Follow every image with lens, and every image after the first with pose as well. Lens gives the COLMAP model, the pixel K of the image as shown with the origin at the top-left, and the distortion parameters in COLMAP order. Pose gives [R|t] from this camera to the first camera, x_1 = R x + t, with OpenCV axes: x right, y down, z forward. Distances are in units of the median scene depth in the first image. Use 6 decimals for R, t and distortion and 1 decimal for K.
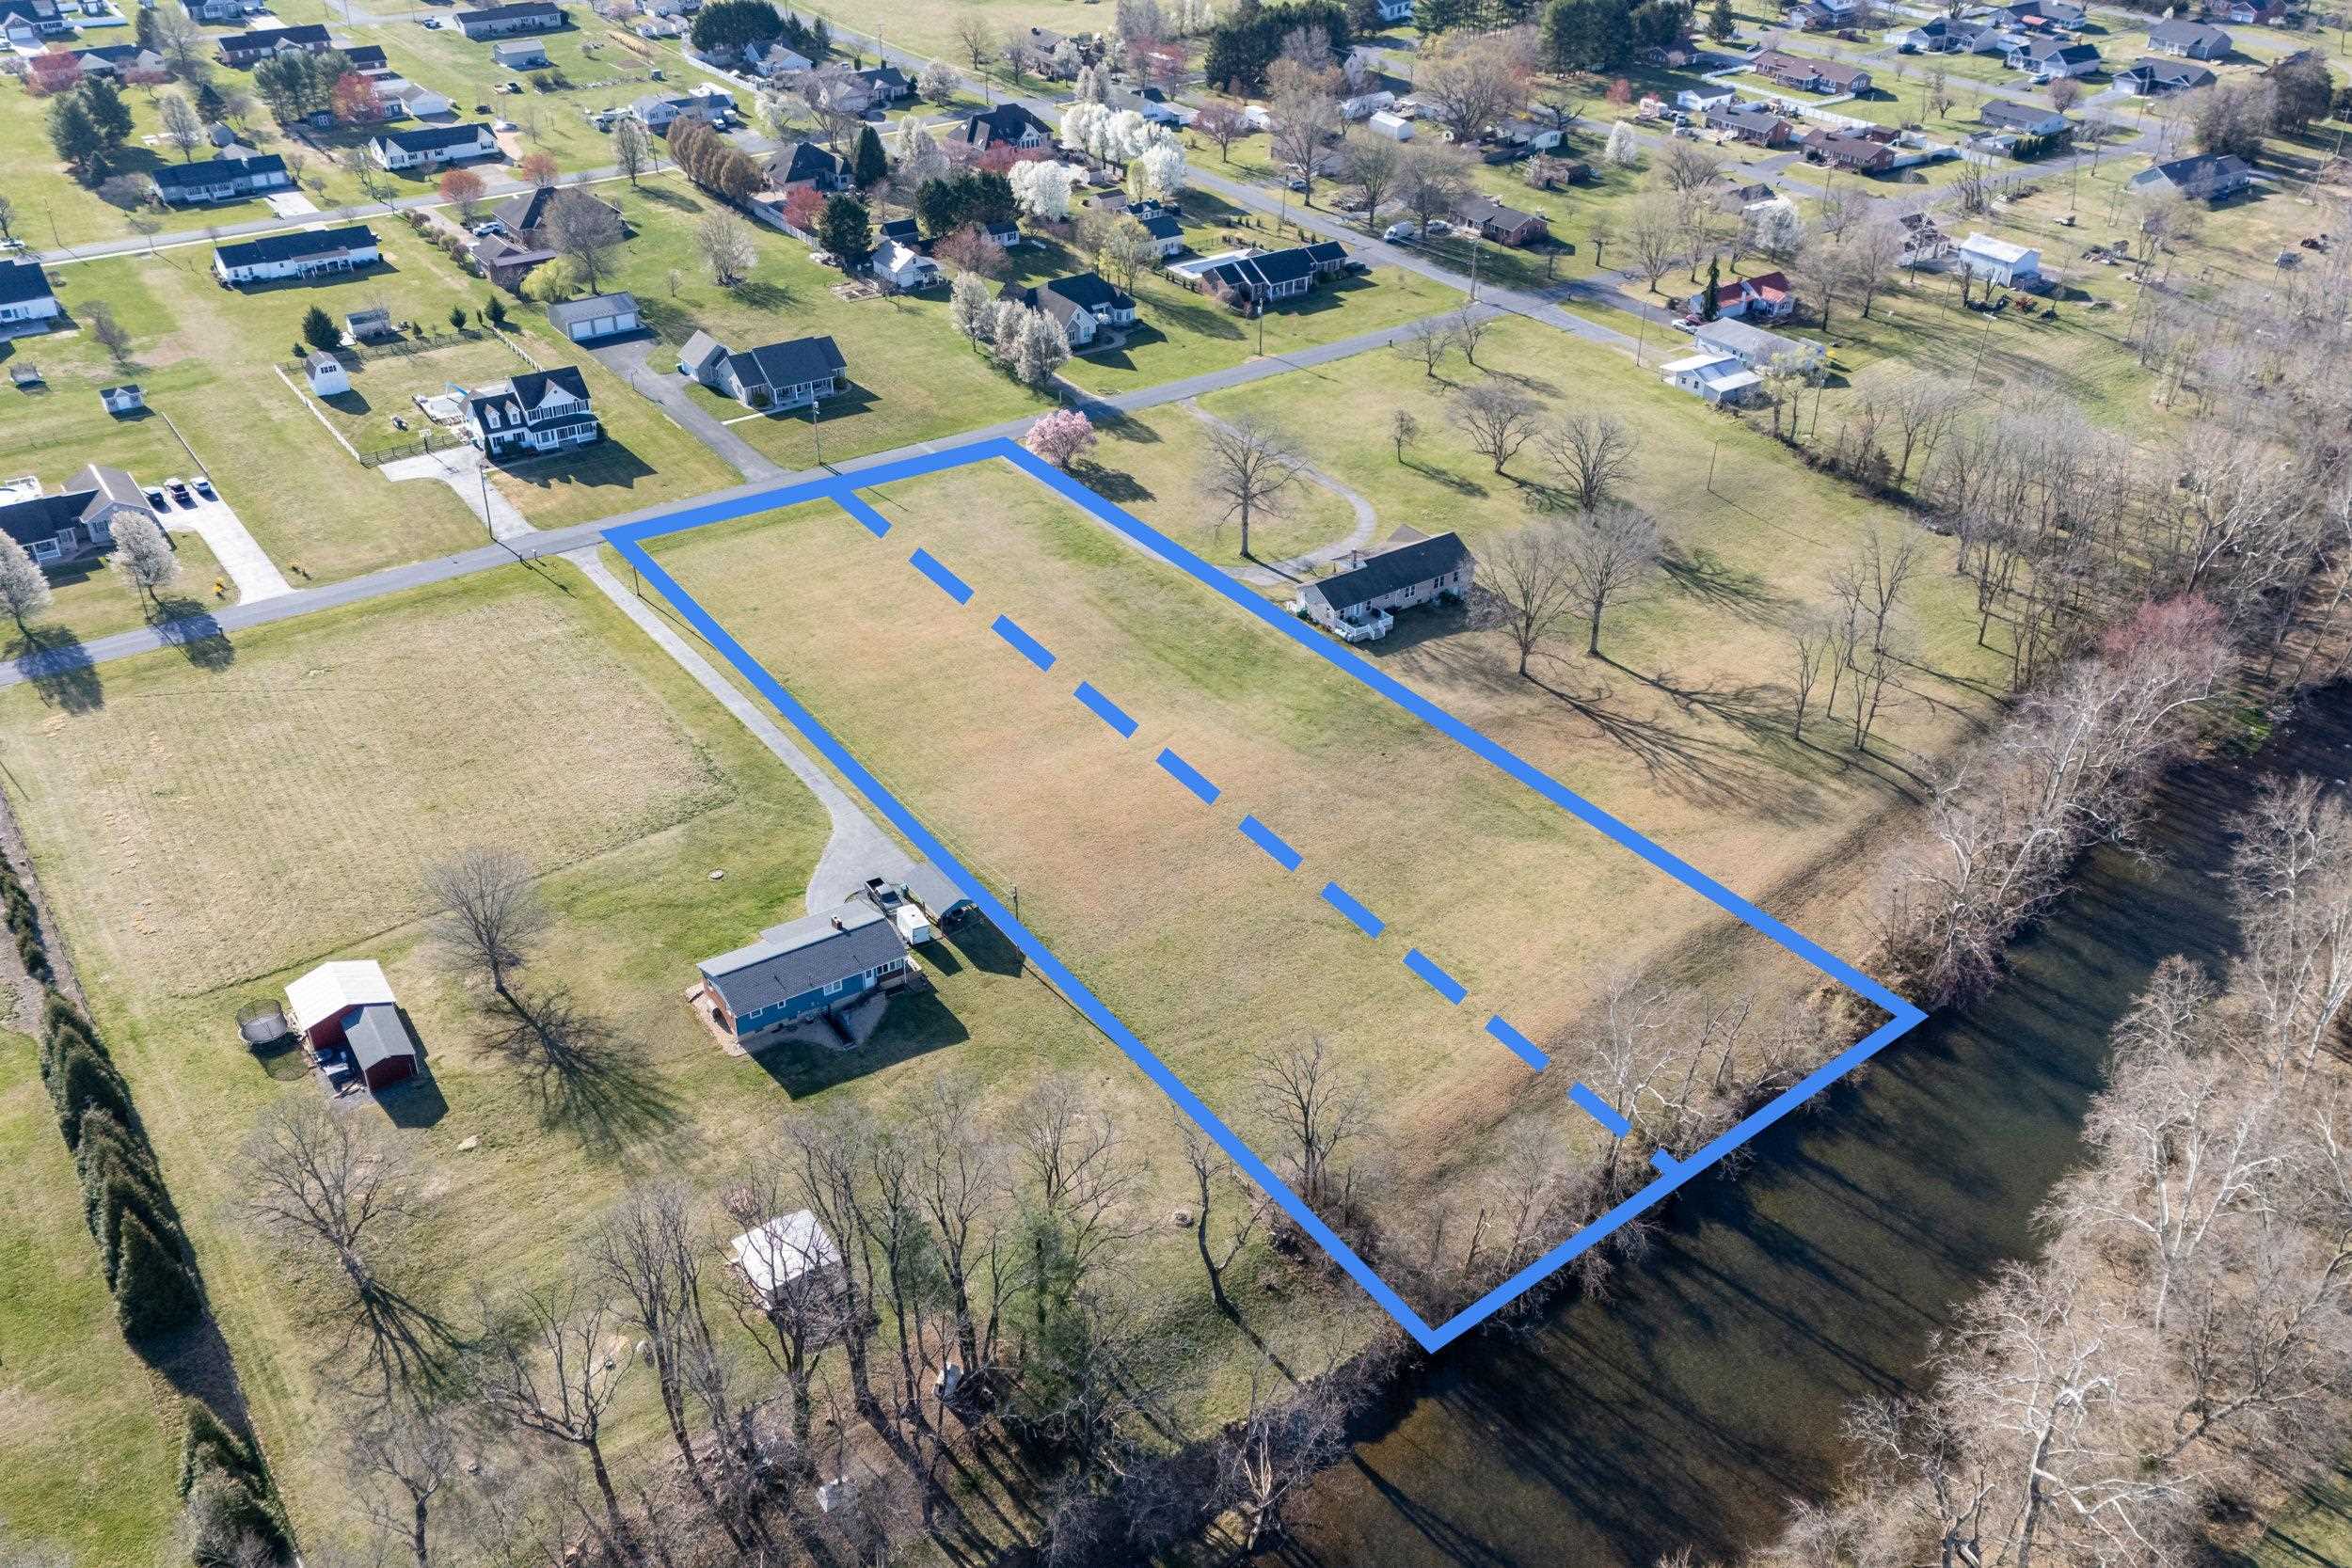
lens RADIAL K [[2010.9, 0, 1175.2], [0, 2010.9, 810.2], [0, 0, 1]] dist [0.076469, -0.072978]
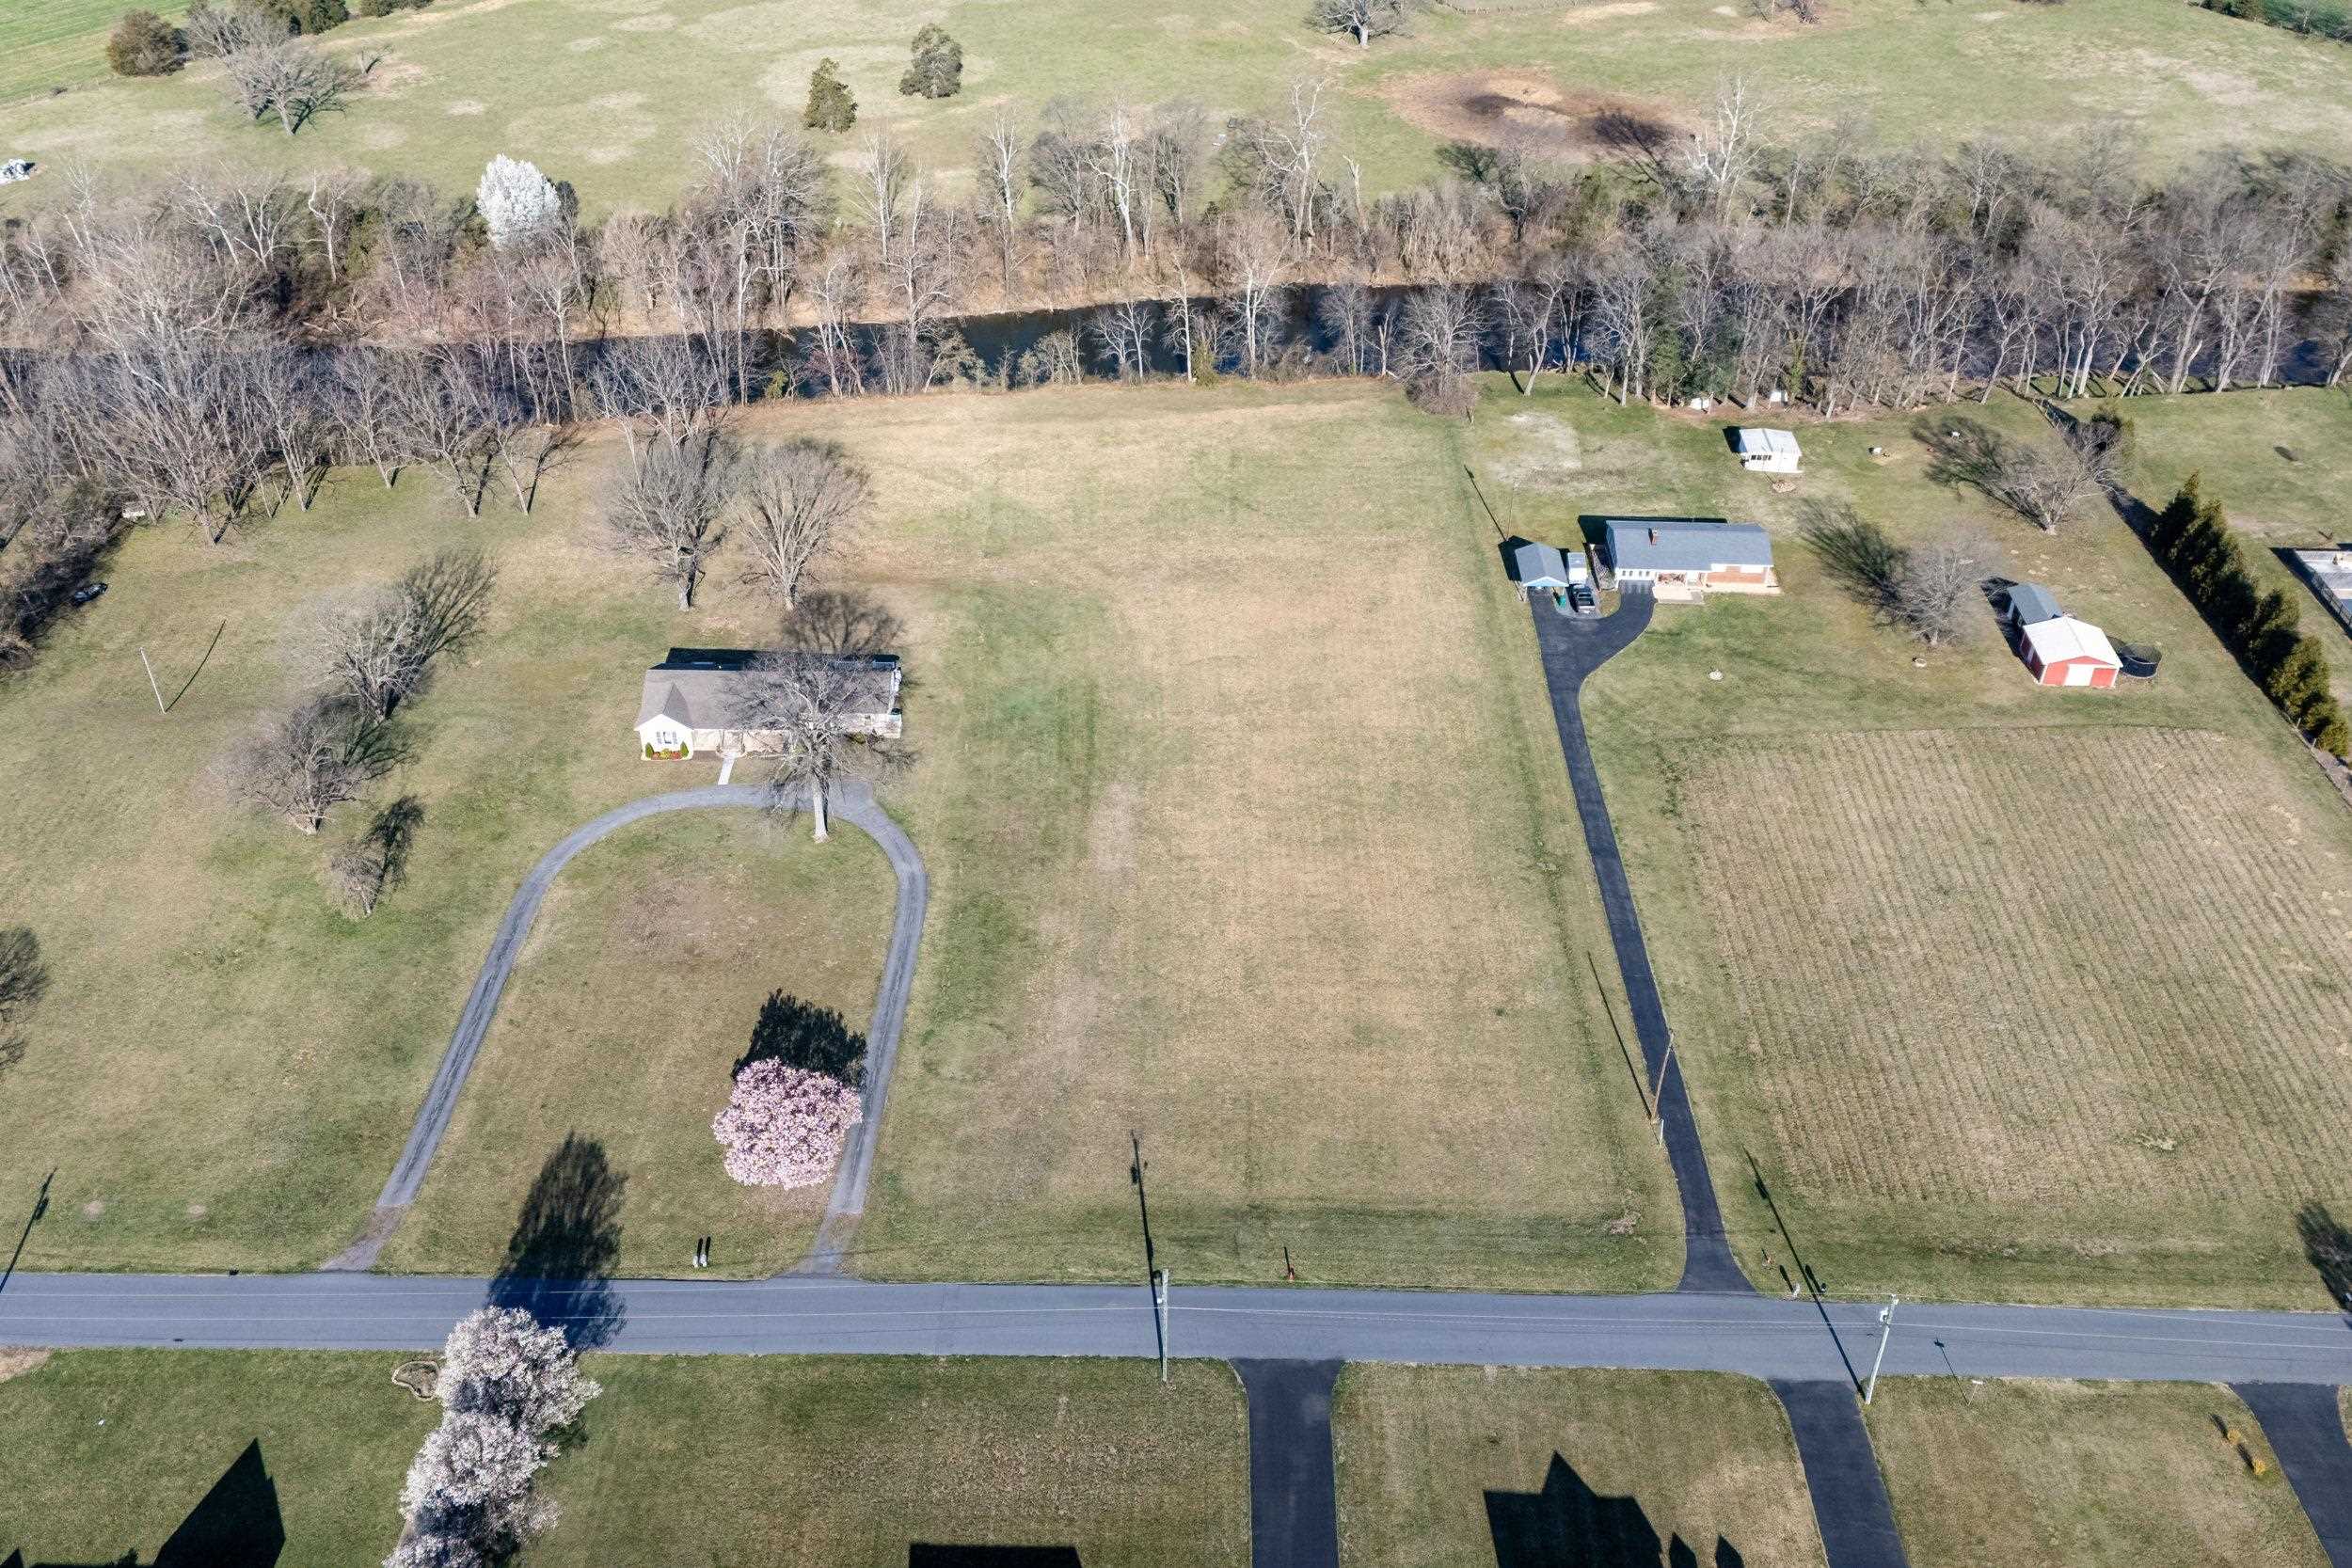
lens RADIAL K [[2010.9, 0, 1175.2], [0, 2010.9, 810.2], [0, 0, 1]] dist [0.076469, -0.072978]
pose [[-0.815187, -0.358966, 0.454548, -0.304469], [0.296575, 0.415405, 0.859931, -0.556990], [-0.497508, 0.835812, -0.232173, 0.878646]]
